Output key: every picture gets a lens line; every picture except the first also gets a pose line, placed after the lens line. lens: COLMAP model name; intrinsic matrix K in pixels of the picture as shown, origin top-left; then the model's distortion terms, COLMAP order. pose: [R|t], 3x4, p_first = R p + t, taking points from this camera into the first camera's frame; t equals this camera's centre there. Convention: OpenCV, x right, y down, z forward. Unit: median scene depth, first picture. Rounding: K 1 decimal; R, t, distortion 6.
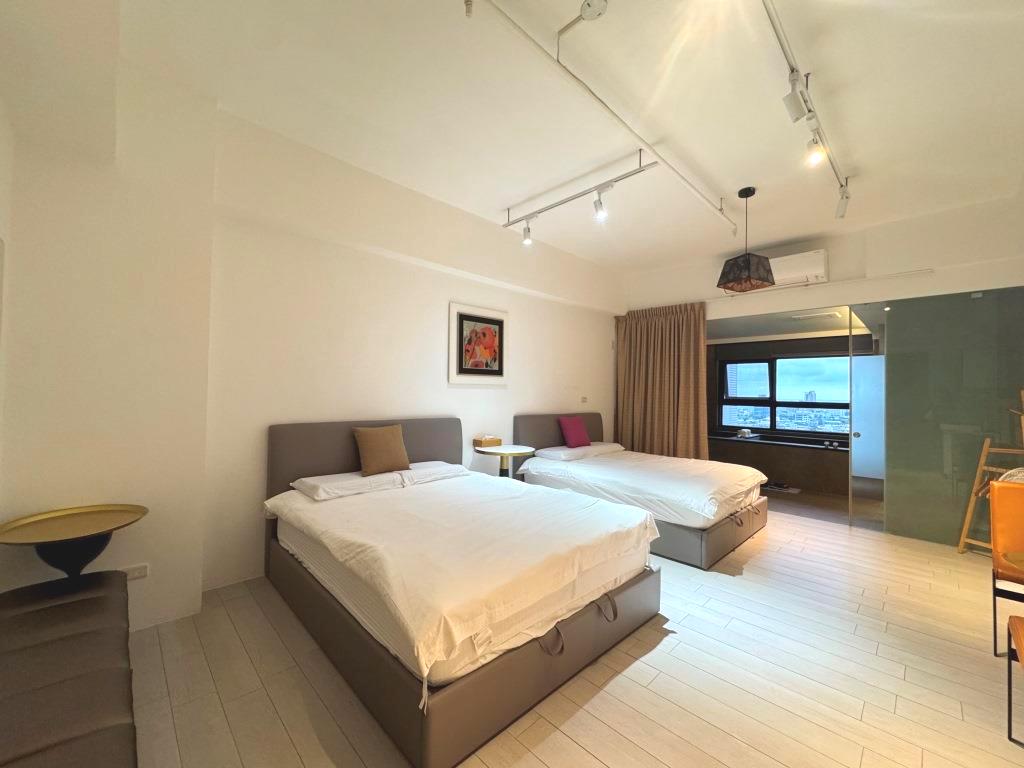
lens RADIAL K [[409.3, 0, 515.4], [0, 409.3, 384.1], [0, 0, 1]] dist [-0.000205, -0.000105]
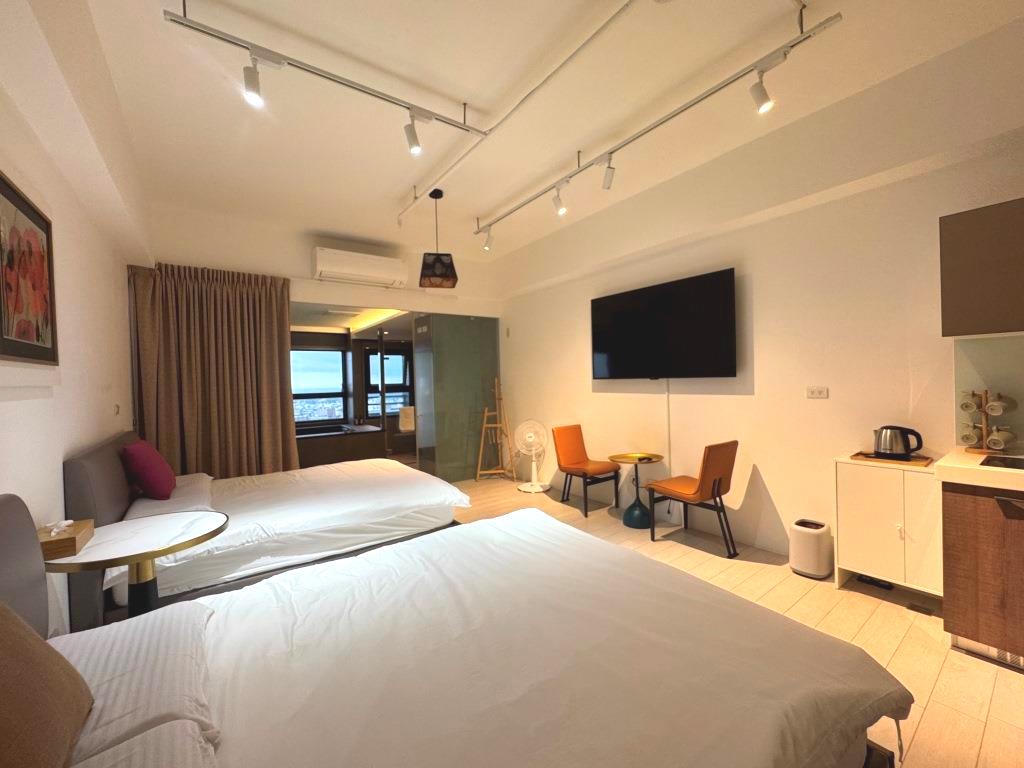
lens RADIAL K [[409.3, 0, 515.0], [0, 409.3, 383.8], [0, 0, 1]] dist [-0.000205, -0.000105]
pose [[0.151878, -0.030447, 0.987930, -0.302268], [0.014513, 0.999486, 0.028572, -0.005014], [-0.988293, 0.009998, 0.152242, 0.426999]]
